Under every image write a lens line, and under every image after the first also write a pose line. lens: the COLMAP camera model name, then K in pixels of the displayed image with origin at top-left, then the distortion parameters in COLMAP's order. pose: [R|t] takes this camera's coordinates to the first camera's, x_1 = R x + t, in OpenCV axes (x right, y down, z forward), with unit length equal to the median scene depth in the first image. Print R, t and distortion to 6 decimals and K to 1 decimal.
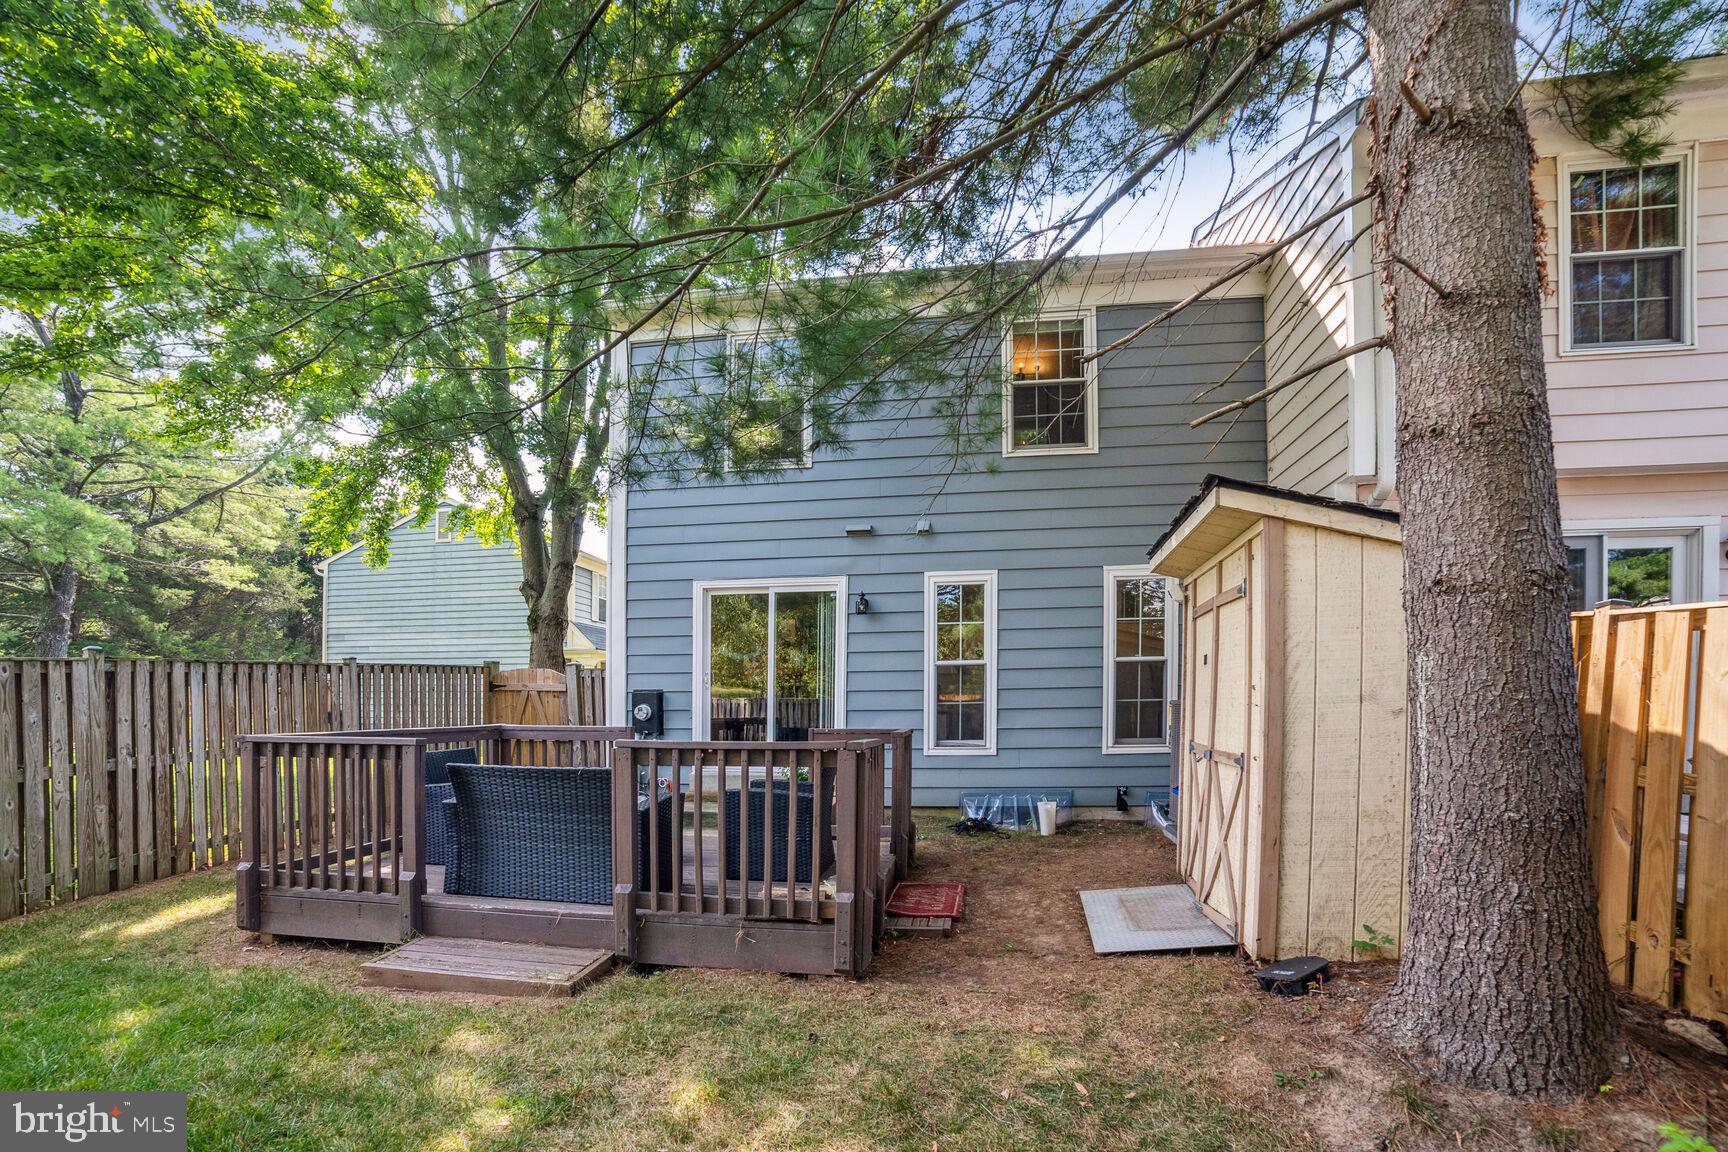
lens RADIAL K [[739.0, 0, 855.3], [0, 739.0, 579.5], [0, 0, 1]] dist [-0.093107, -0.000028]
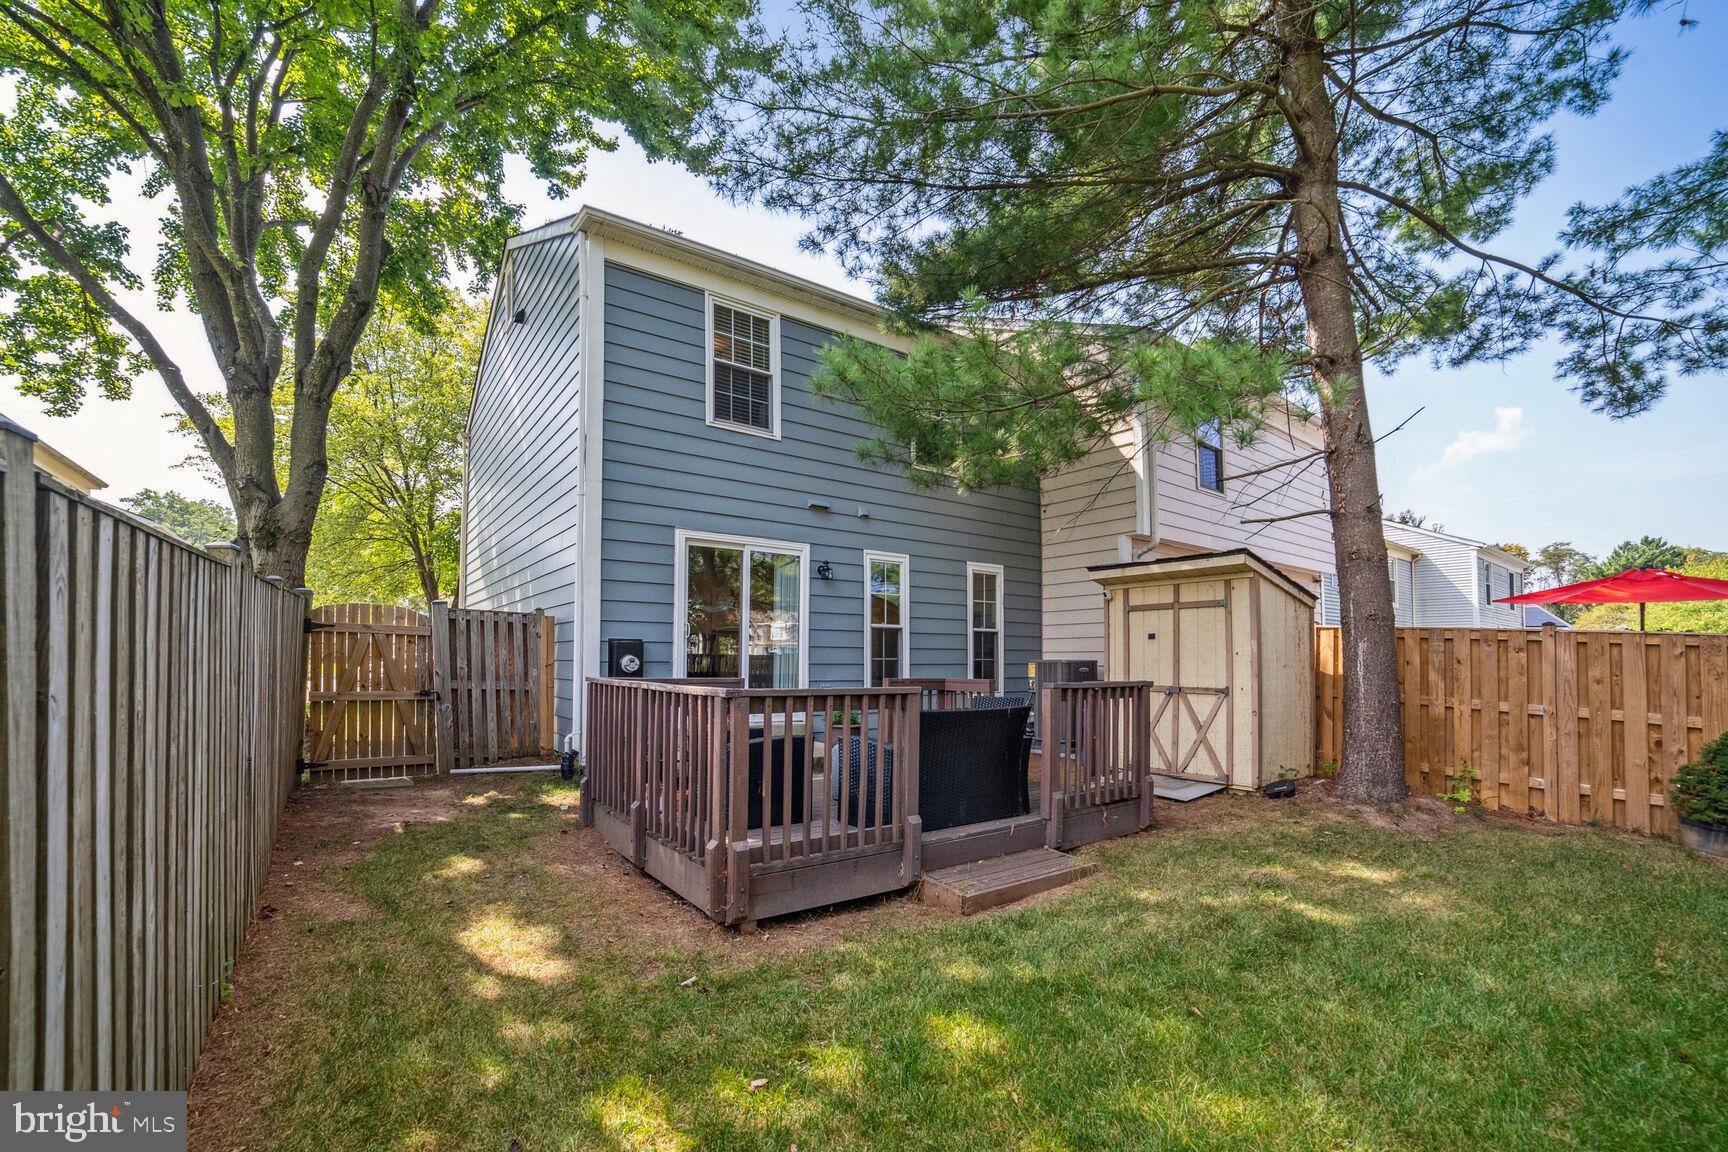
lens RADIAL K [[739.0, 0, 855.3], [0, 739.0, 579.5], [0, 0, 1]] dist [-0.093107, -0.000028]
pose [[0.716342, 0.088839, 0.692071, -0.730338], [-0.133702, 0.990958, 0.011185, 0.026299], [-0.684820, -0.100544, 0.721743, 0.141386]]
